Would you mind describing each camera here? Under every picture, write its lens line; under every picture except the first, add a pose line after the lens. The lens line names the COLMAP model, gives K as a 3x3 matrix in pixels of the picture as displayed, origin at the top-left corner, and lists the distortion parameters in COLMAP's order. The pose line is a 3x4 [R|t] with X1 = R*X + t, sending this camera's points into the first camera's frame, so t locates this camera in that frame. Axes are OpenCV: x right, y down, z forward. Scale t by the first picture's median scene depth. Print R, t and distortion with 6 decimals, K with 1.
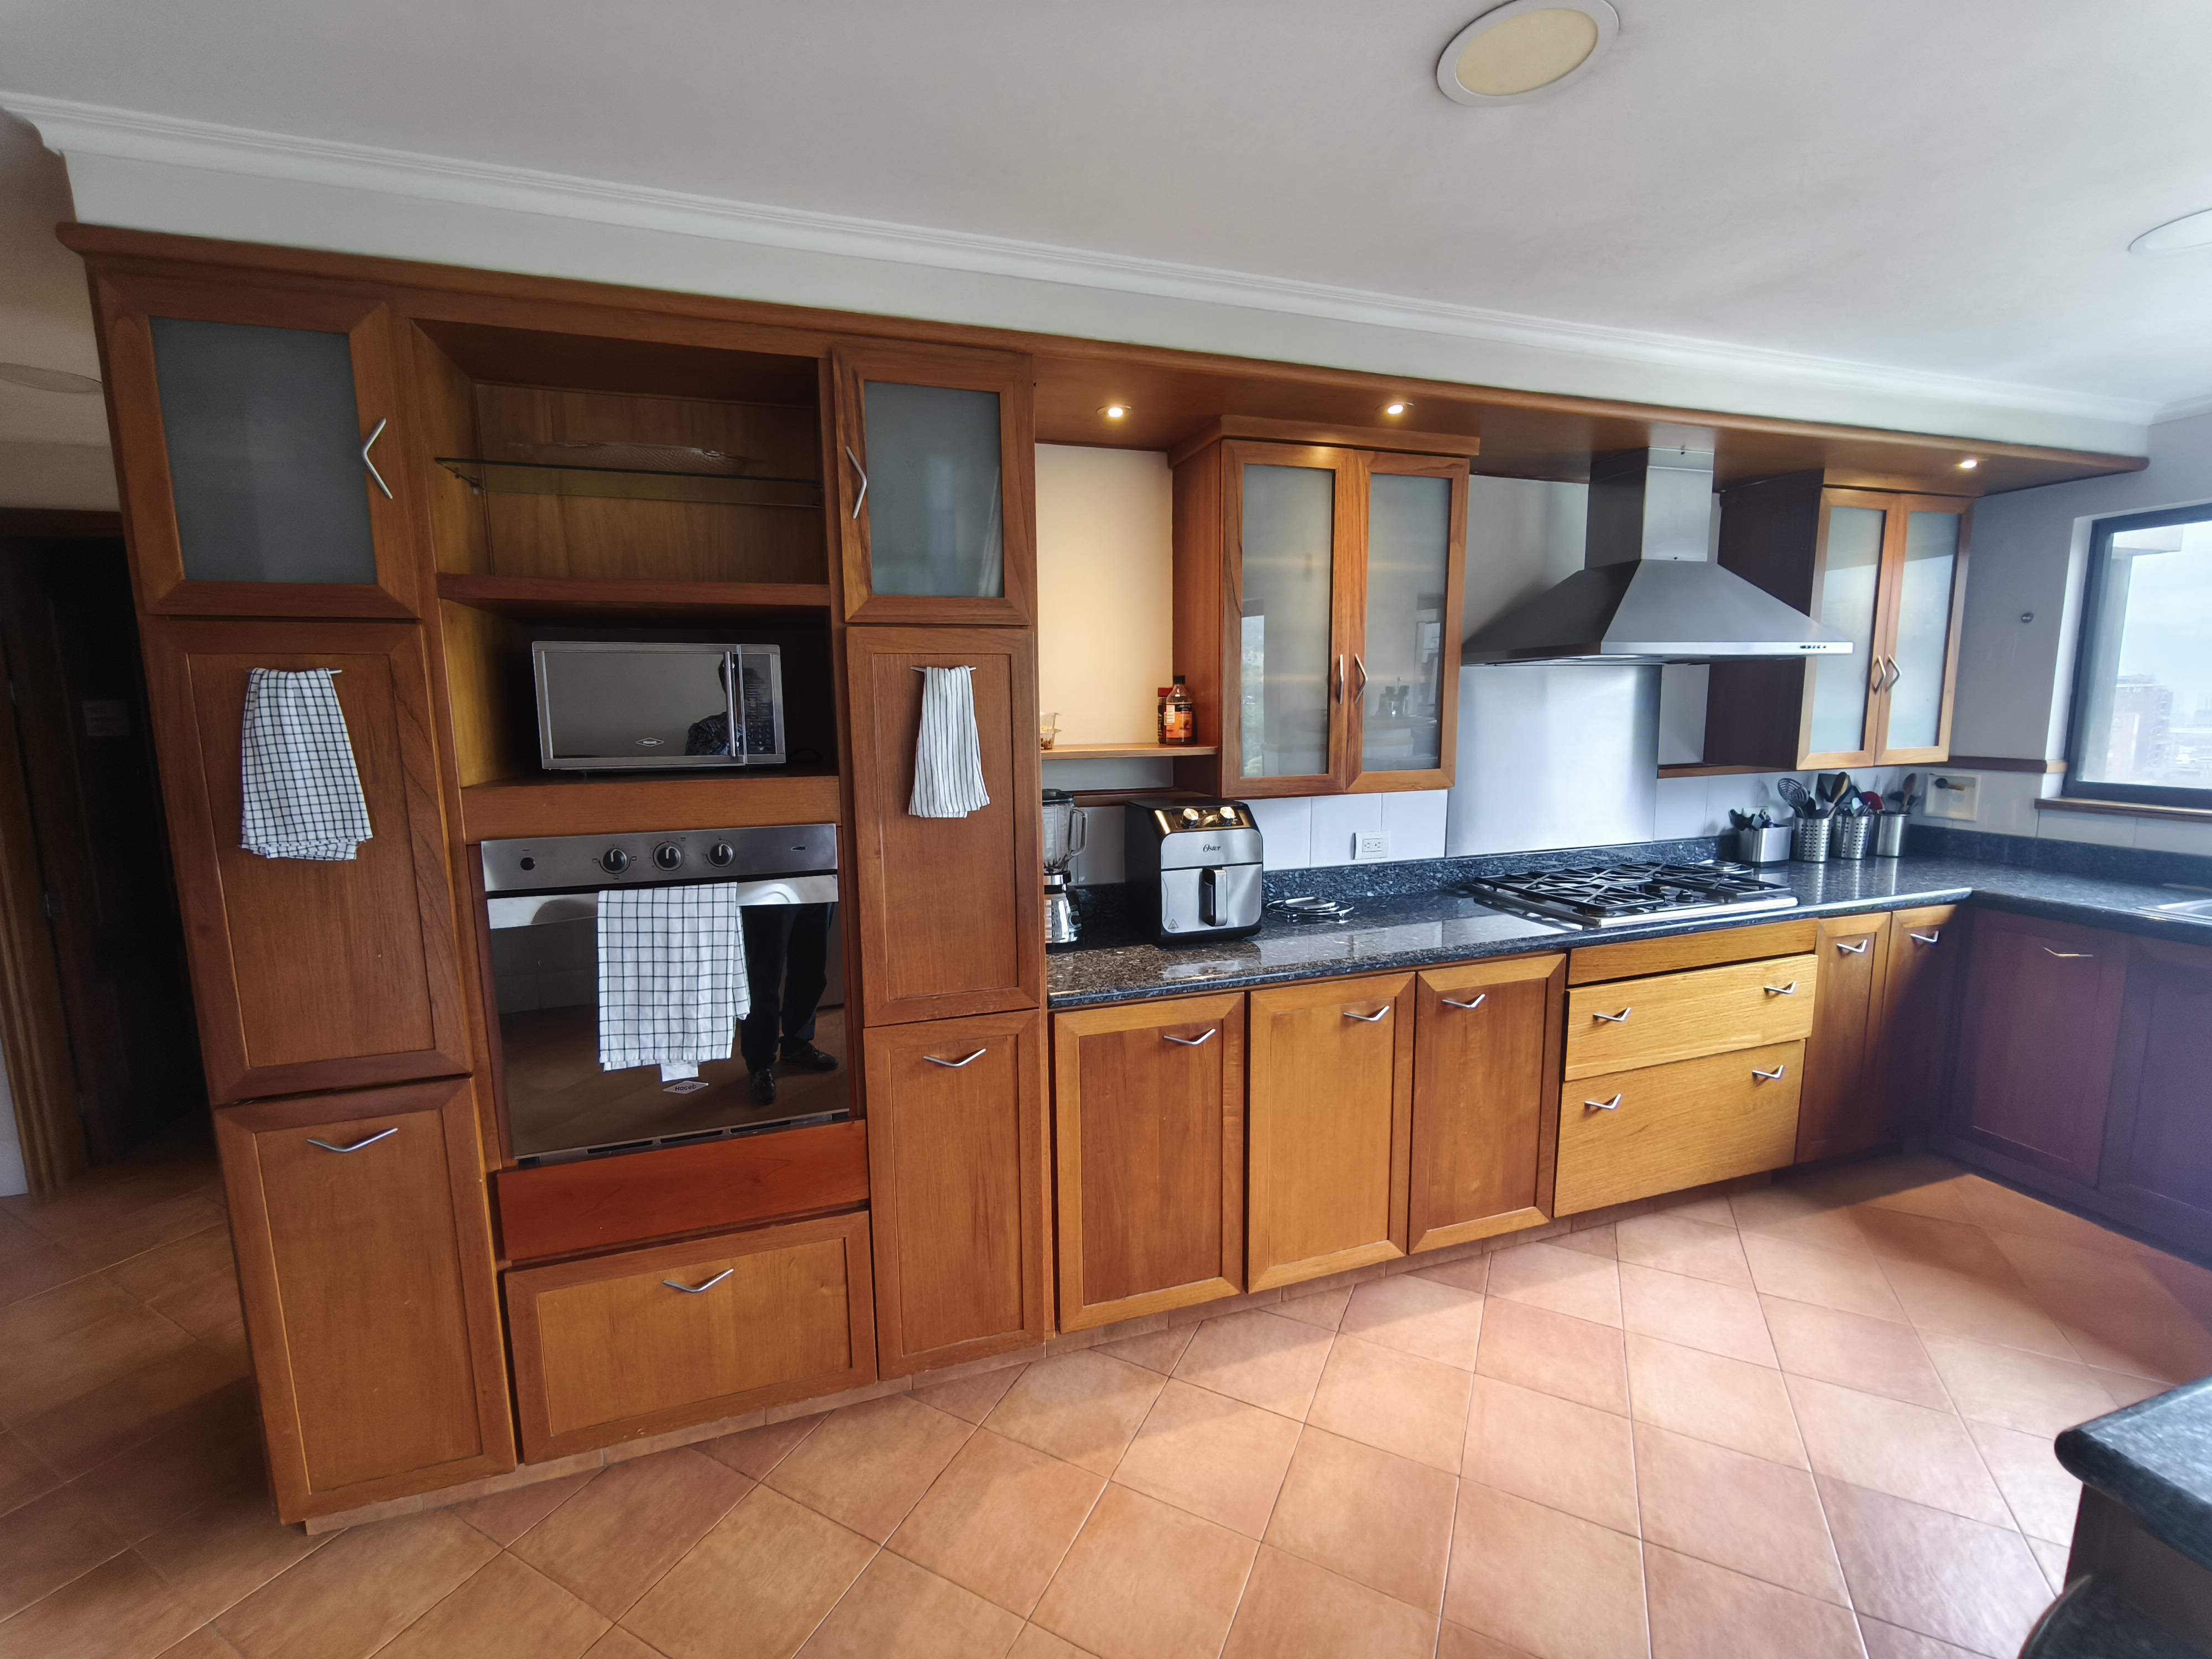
lens RADIAL K [[914.8, 0, 1102.1], [0, 914.8, 829.8], [0, 0, 1]] dist [-0.000152, 0.000225]
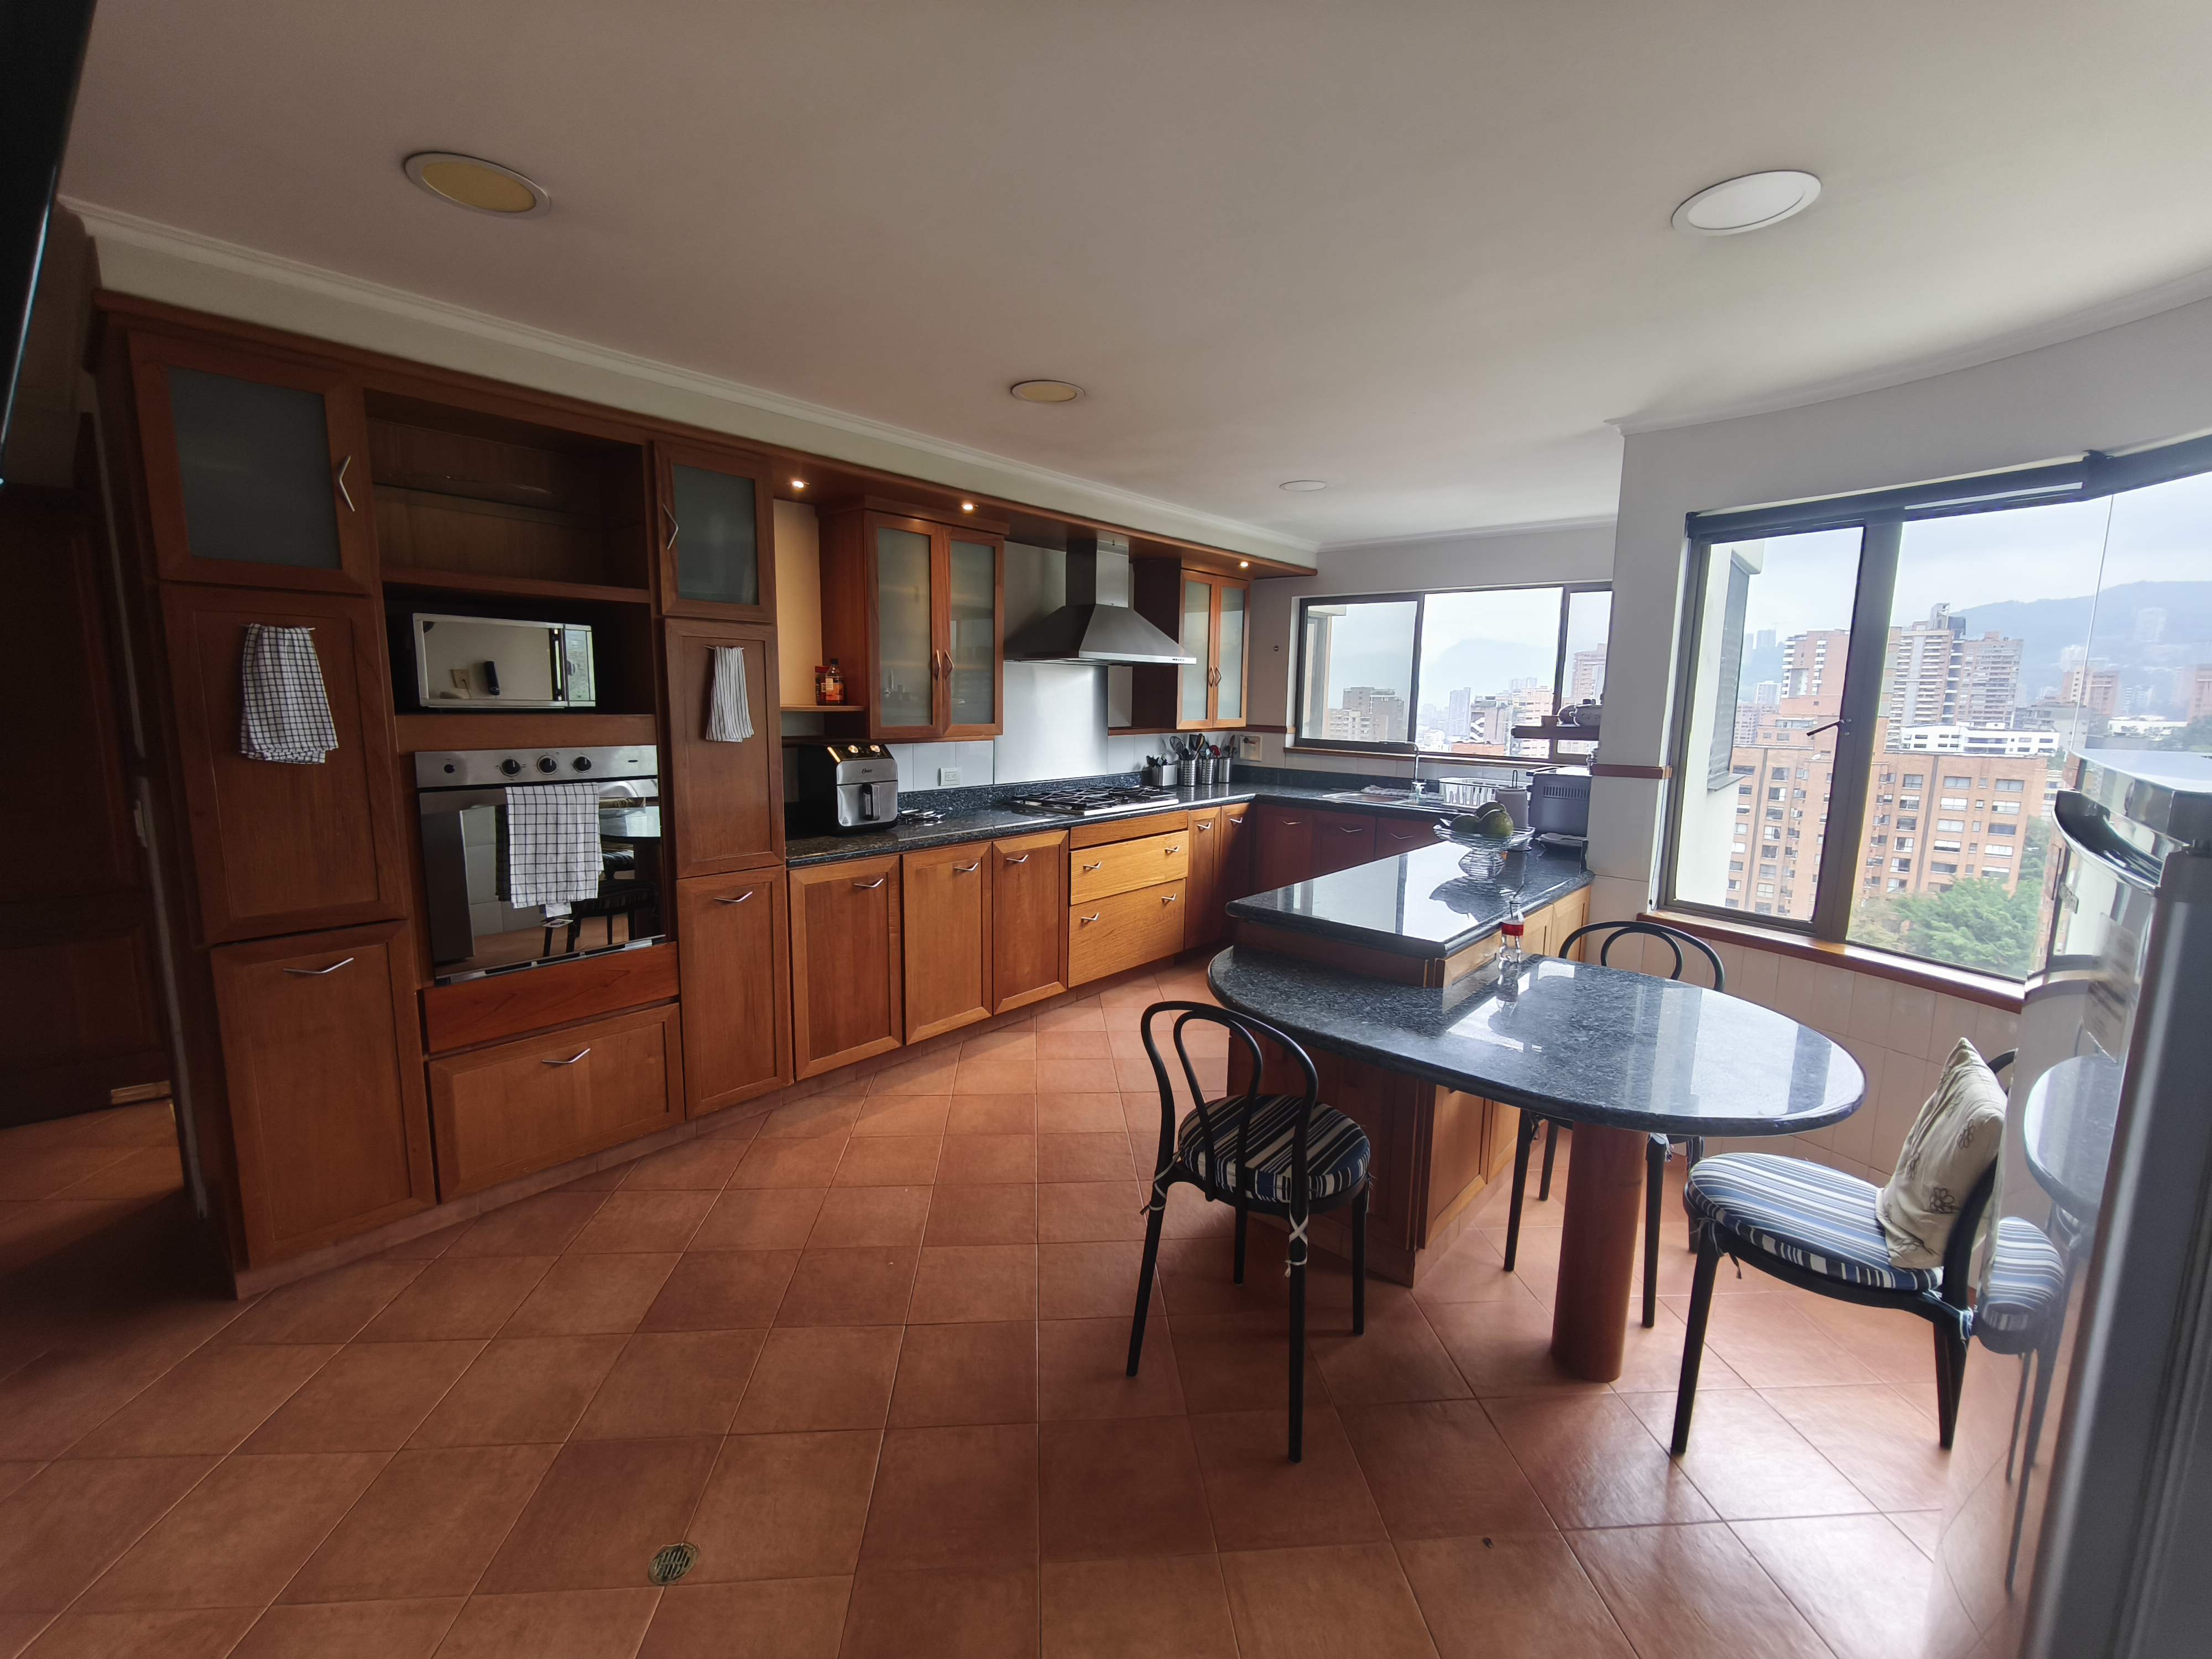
lens RADIAL K [[914.8, 0, 1102.1], [0, 914.8, 829.8], [0, 0, 1]] dist [-0.000152, 0.000225]
pose [[0.856848, -0.048594, 0.513274, -0.331834], [0.042307, 0.998818, 0.023936, 0.097055], [-0.513830, 0.001206, 0.857891, -0.525985]]
